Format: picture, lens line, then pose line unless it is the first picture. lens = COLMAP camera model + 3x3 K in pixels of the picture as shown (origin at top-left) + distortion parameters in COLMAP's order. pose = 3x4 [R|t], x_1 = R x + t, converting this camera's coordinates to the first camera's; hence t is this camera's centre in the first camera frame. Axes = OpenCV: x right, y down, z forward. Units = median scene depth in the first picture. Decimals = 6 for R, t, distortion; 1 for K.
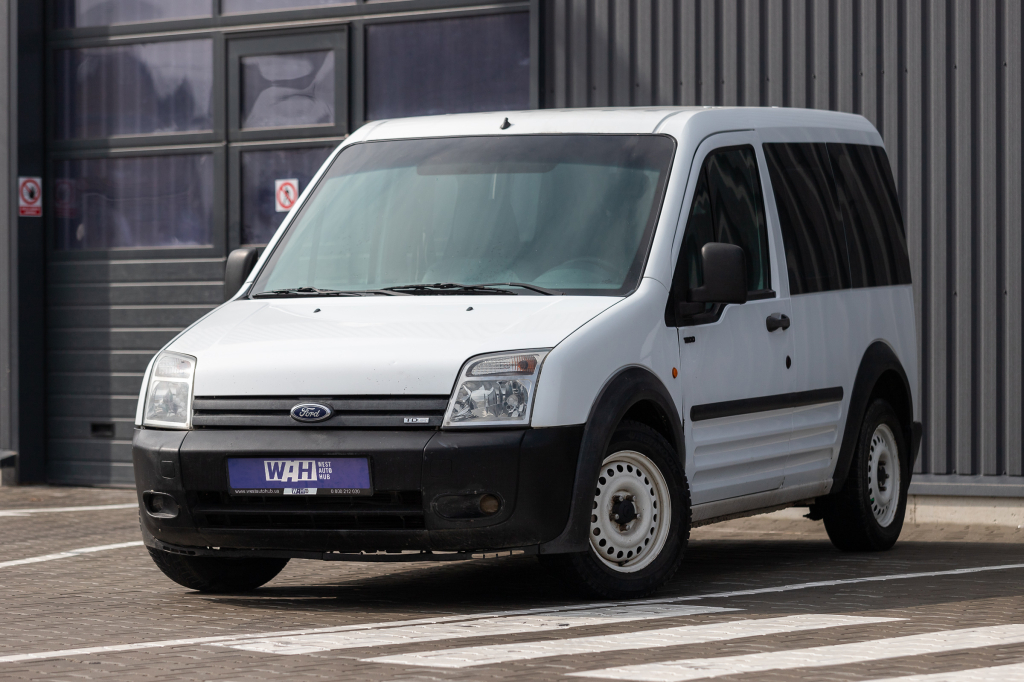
lens RADIAL K [[3948.2, 0, 512.0], [0, 3948.2, 341.0], [0, 0, 1]] dist [-0.063329, -1.289615]
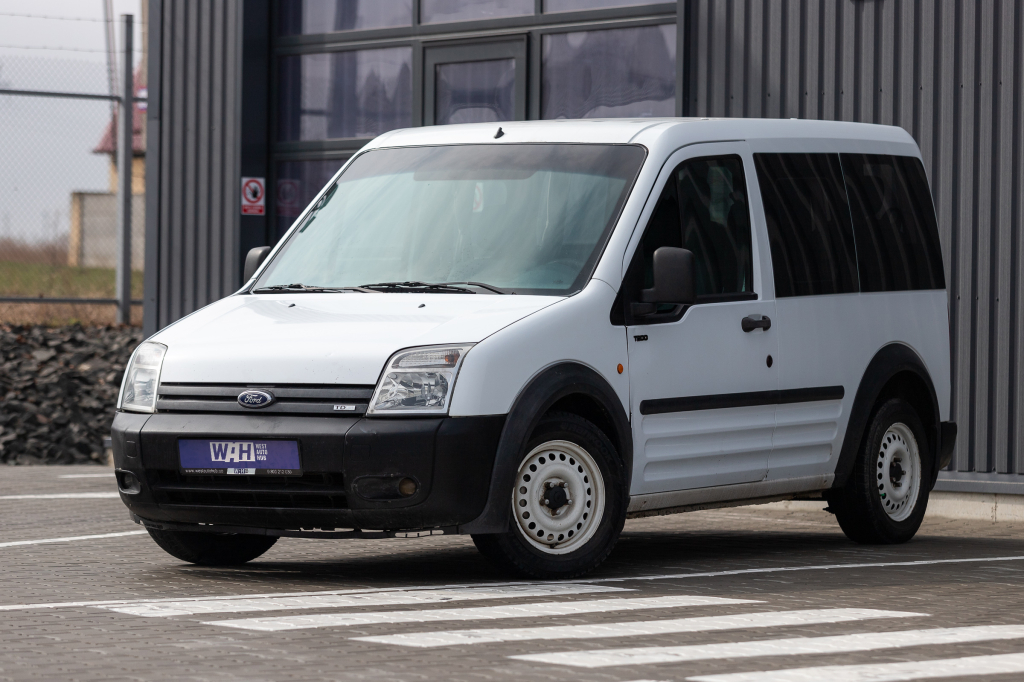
lens RADIAL K [[4008.7, 0, 512.0], [0, 4008.7, 341.0], [0, 0, 1]] dist [-0.105092, 1.710816]
pose [[0.989087, 0.015542, -0.146513, 0.168897], [-0.015612, 0.999878, 0.000671, 0.000334], [0.146506, 0.001624, 0.989208, -0.073518]]
